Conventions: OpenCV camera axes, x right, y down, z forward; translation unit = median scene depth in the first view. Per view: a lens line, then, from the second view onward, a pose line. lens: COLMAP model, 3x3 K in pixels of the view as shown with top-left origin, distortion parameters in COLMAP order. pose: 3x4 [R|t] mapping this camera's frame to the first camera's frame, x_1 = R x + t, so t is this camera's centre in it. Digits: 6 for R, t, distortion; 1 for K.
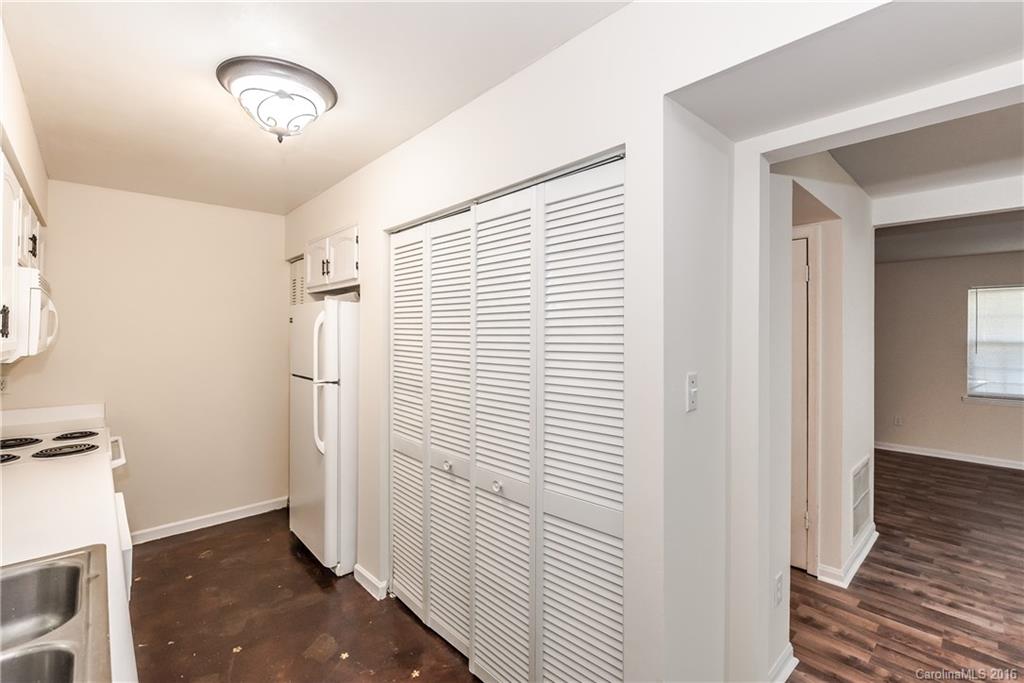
lens RADIAL K [[443.9, 0, 504.8], [0, 443.9, 339.7], [0, 0, 1]] dist [-0.000772, -0.000673]
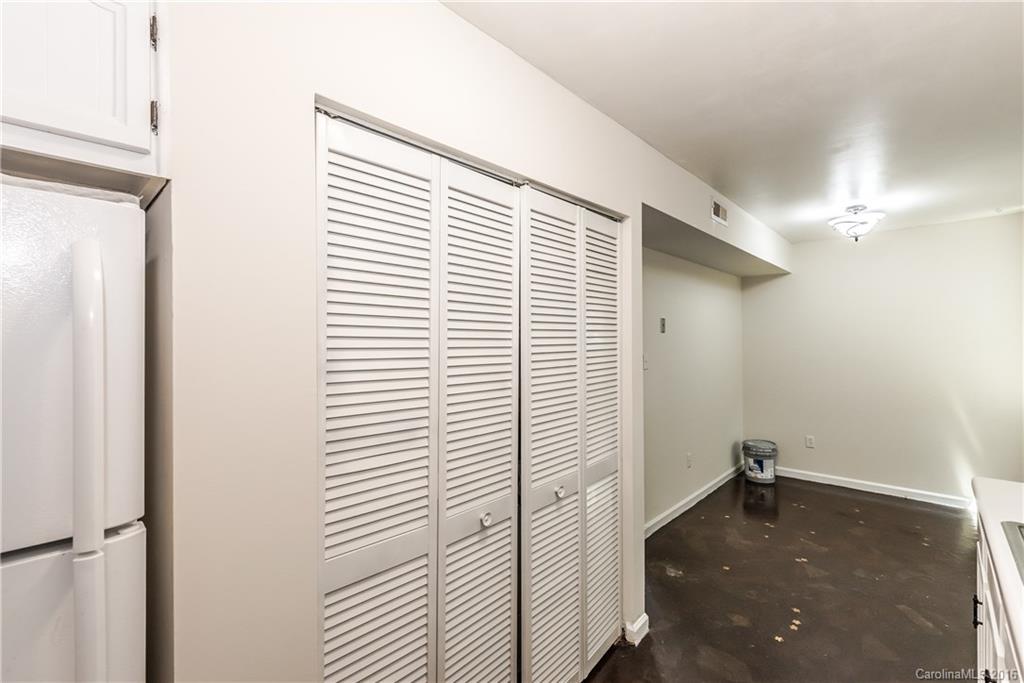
lens RADIAL K [[443.9, 0, 528.7], [0, 443.9, 326.1], [0, 0, 1]] dist [-0.000772, -0.000673]
pose [[-0.085015, 0.003663, 0.996373, -0.915639], [-0.001841, 0.999991, -0.003834, -0.029577], [-0.996378, -0.002160, -0.085007, 1.064804]]
